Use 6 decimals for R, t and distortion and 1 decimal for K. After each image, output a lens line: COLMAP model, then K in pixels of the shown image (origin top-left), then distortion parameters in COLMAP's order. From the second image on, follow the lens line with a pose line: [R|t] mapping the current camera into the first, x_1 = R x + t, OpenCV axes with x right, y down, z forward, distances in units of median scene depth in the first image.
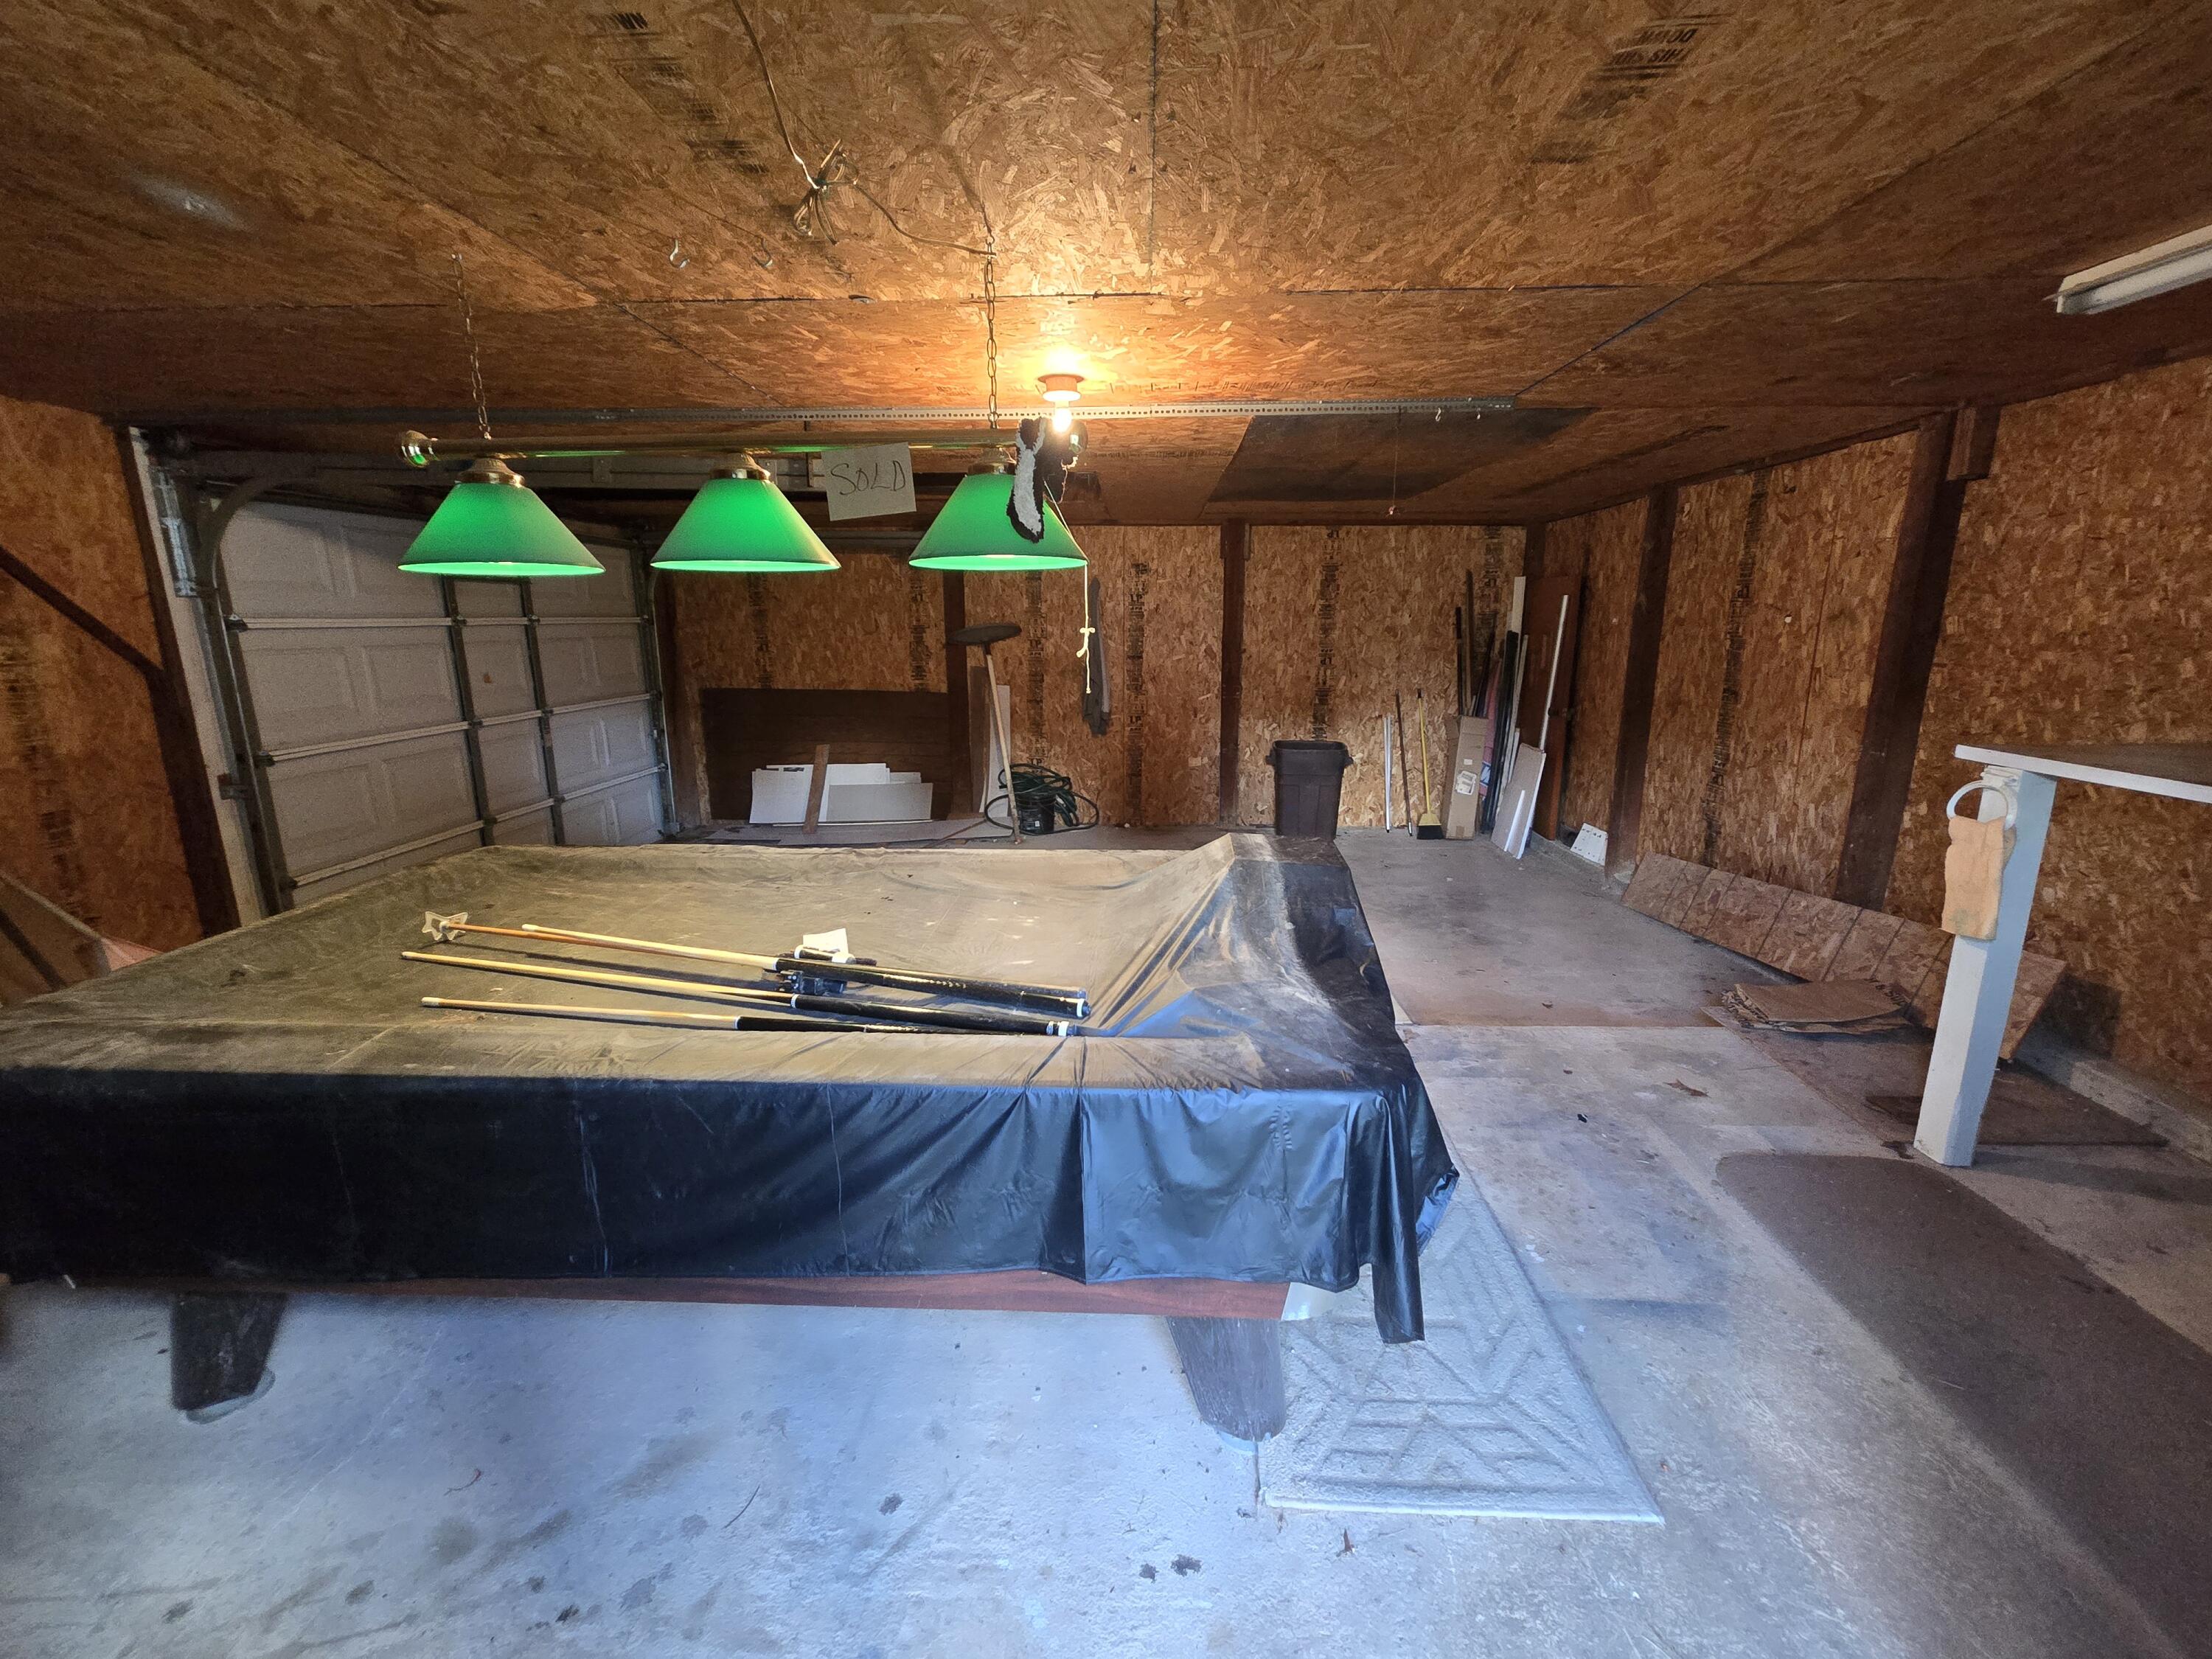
lens RADIAL K [[901.8, 0, 1122.0], [0, 901.8, 819.6], [0, 0, 1]] dist [-0.000473, 0.000390]
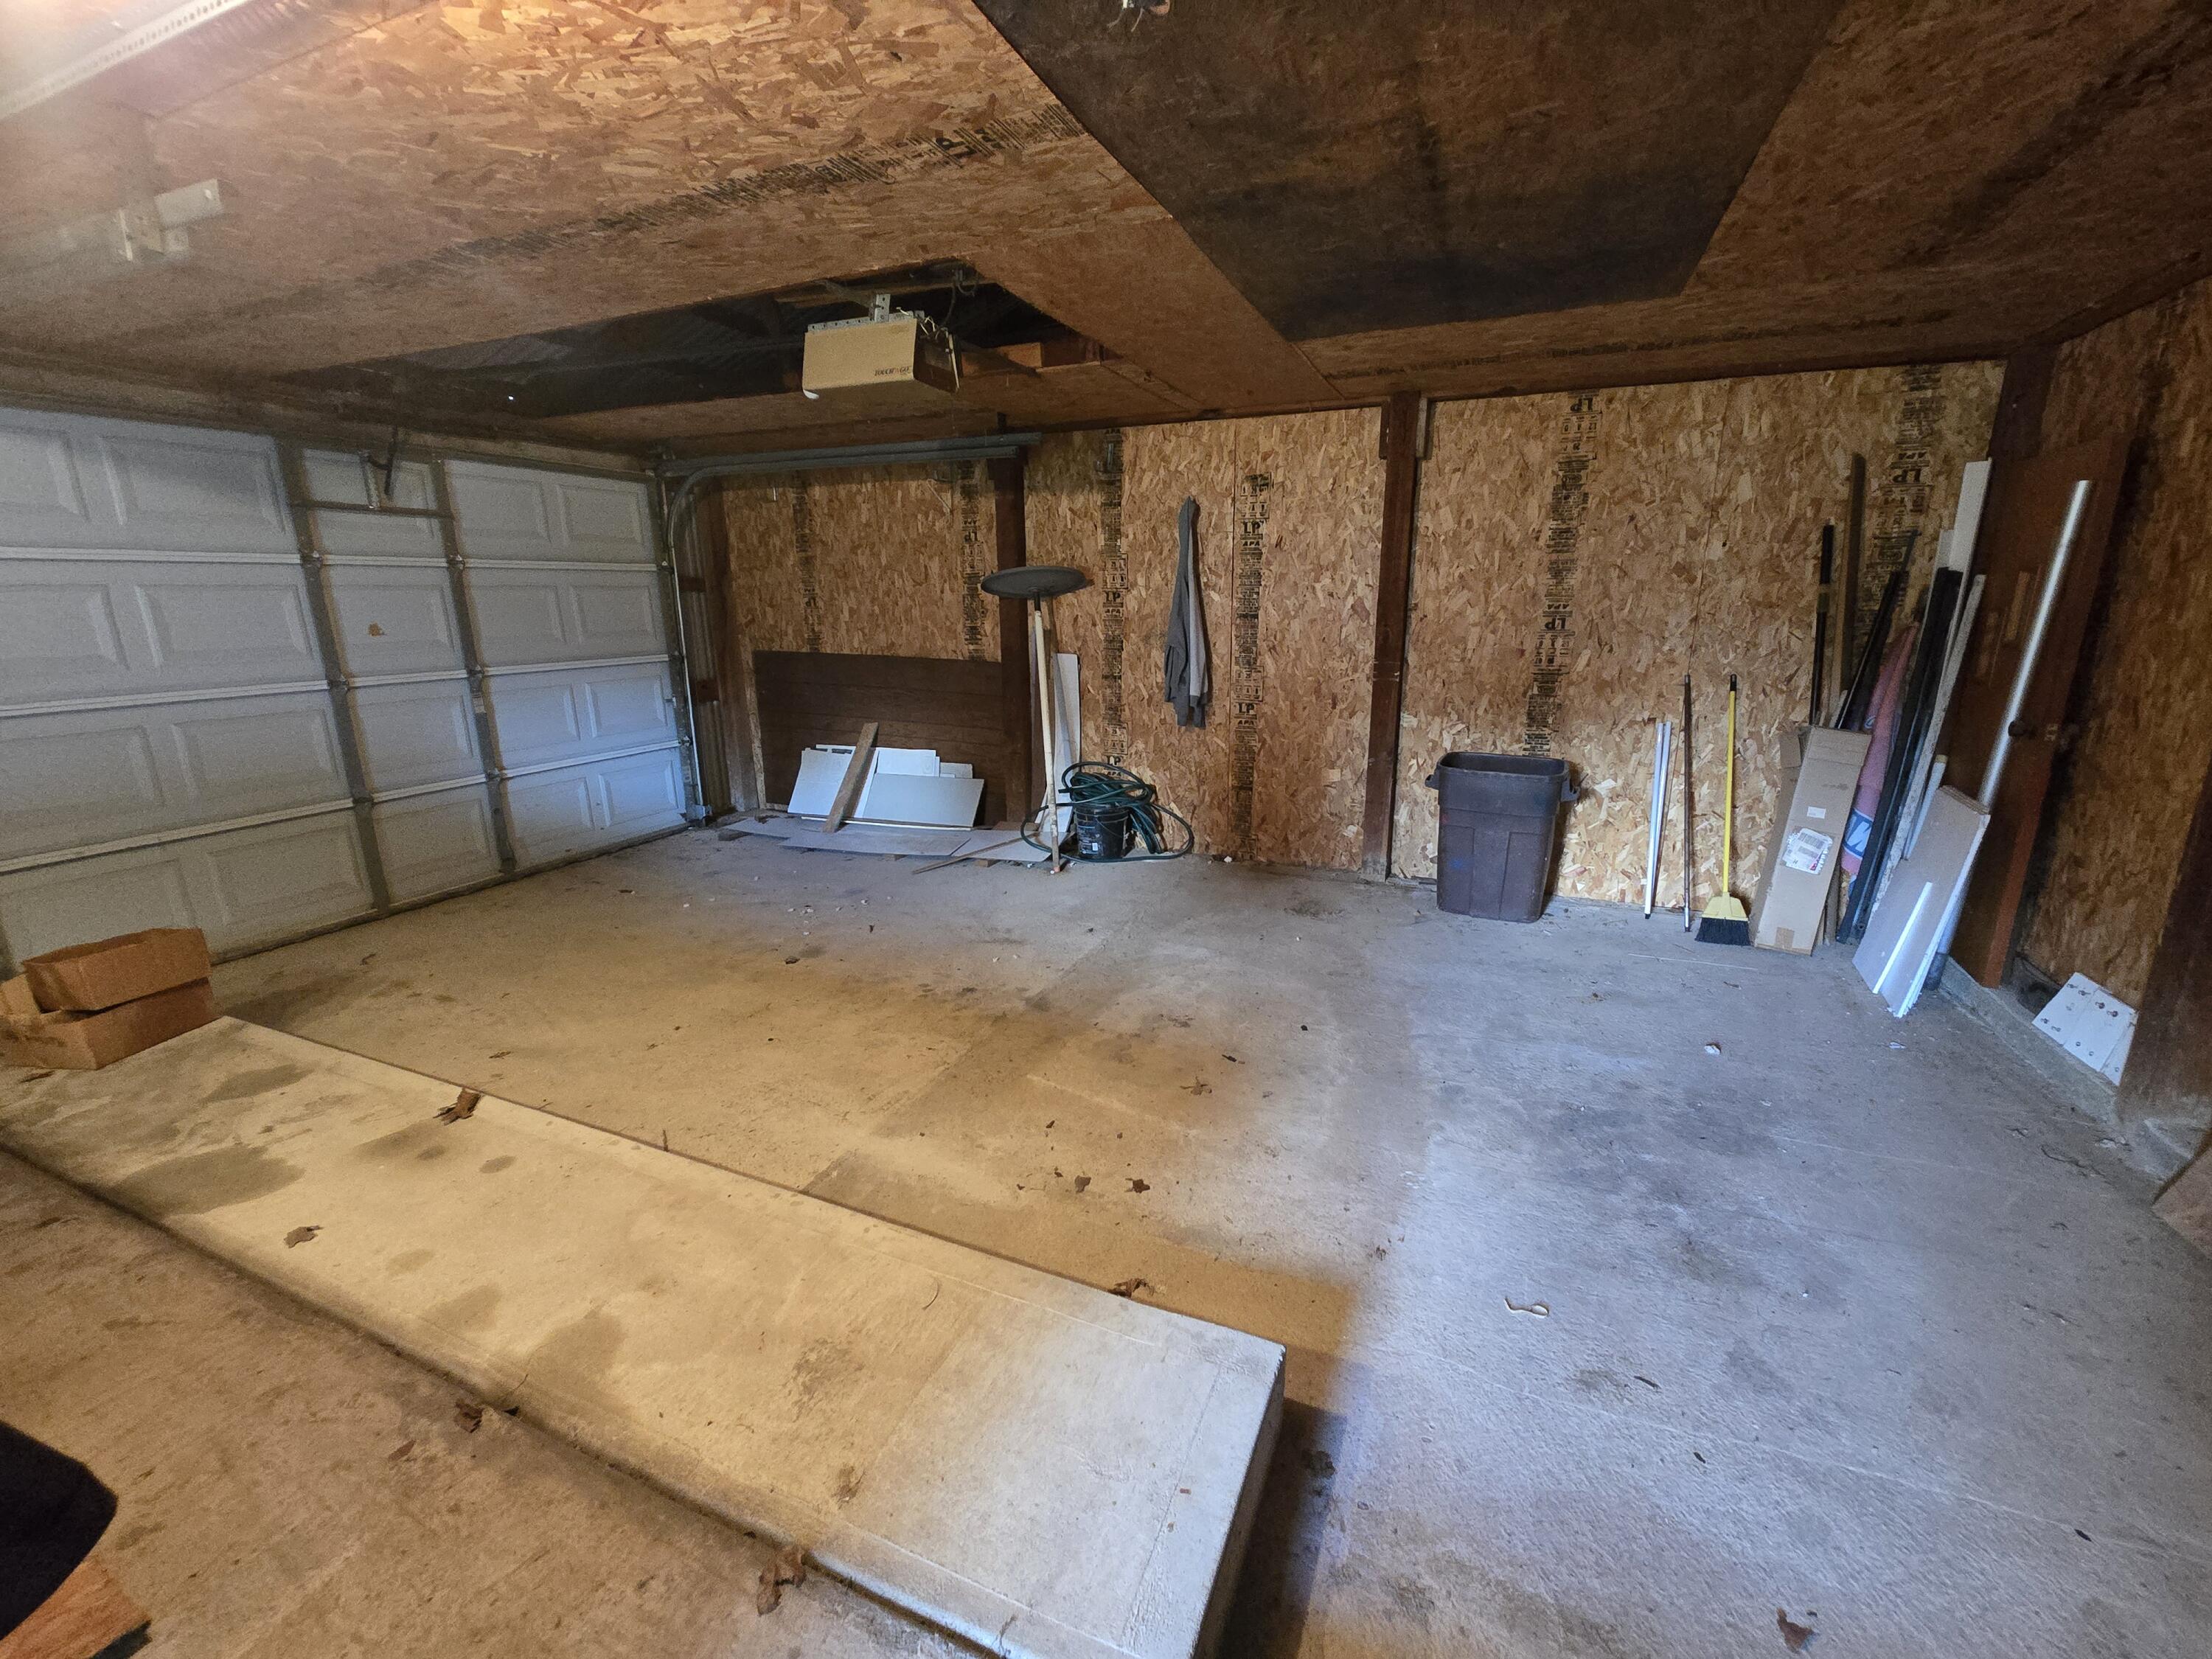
lens RADIAL K [[901.8, 0, 1122.0], [0, 901.8, 819.6], [0, 0, 1]] dist [-0.000473, 0.000390]
pose [[0.928741, 0.085847, -0.360653, 0.186587], [-0.076288, 0.996255, 0.040686, -0.048500], [0.362795, -0.010274, 0.931812, 0.334793]]
